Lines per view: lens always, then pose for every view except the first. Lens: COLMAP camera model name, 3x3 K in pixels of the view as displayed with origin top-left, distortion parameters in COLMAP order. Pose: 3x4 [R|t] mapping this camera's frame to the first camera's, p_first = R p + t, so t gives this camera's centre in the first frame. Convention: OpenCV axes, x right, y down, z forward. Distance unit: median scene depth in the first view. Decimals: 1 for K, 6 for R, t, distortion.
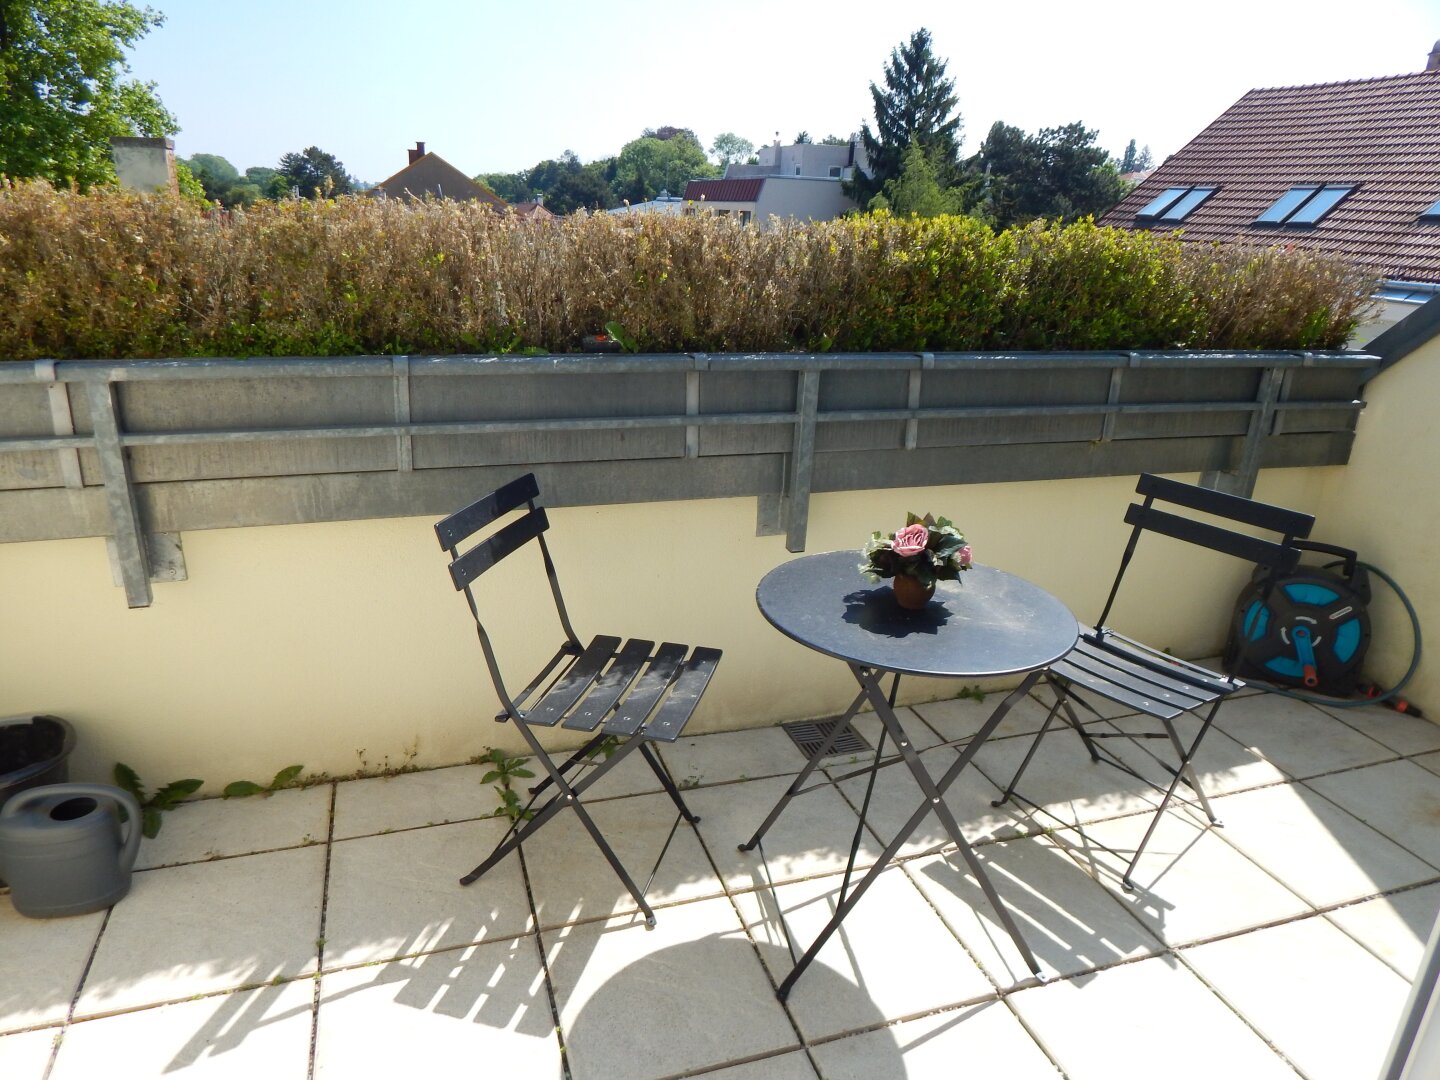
lens RADIAL K [[950.6, 0, 728.8], [0, 950.6, 543.8], [0, 0, 1]] dist [0.004890, -0.013299]
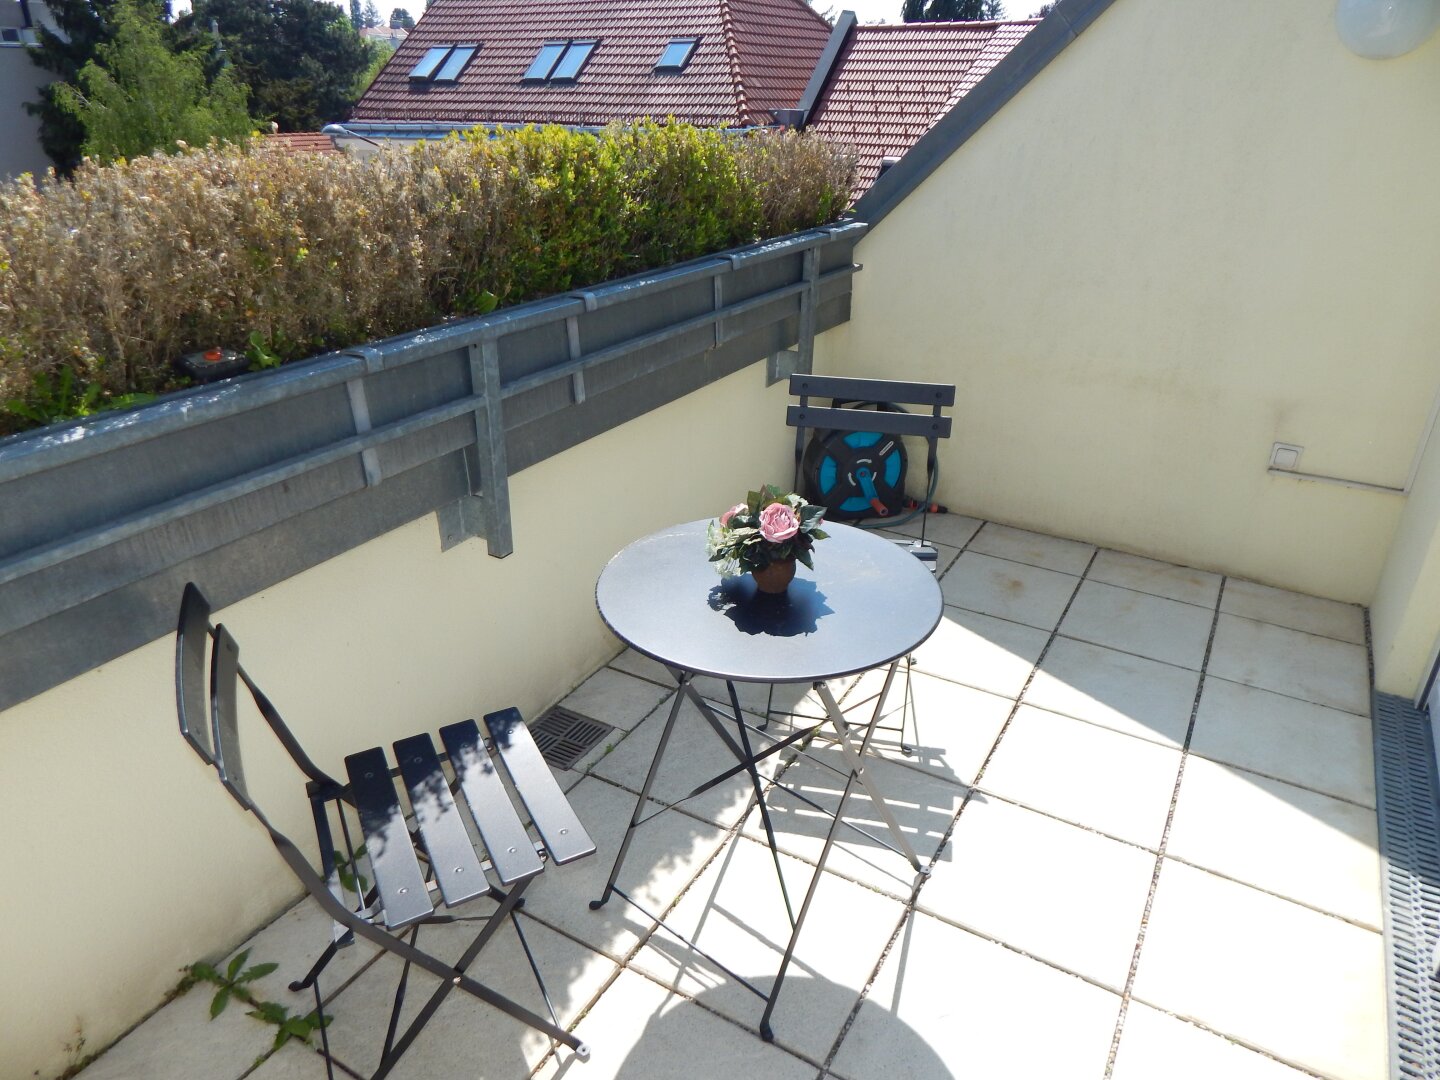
lens RADIAL K [[950.6, 0, 728.0], [0, 950.6, 538.4], [0, 0, 1]] dist [0.004890, -0.013299]
pose [[0.761923, -0.313898, 0.566517, -0.248596], [0.243343, 0.949360, 0.198747, -0.124487], [-0.600215, -0.013572, 0.799723, 0.215140]]
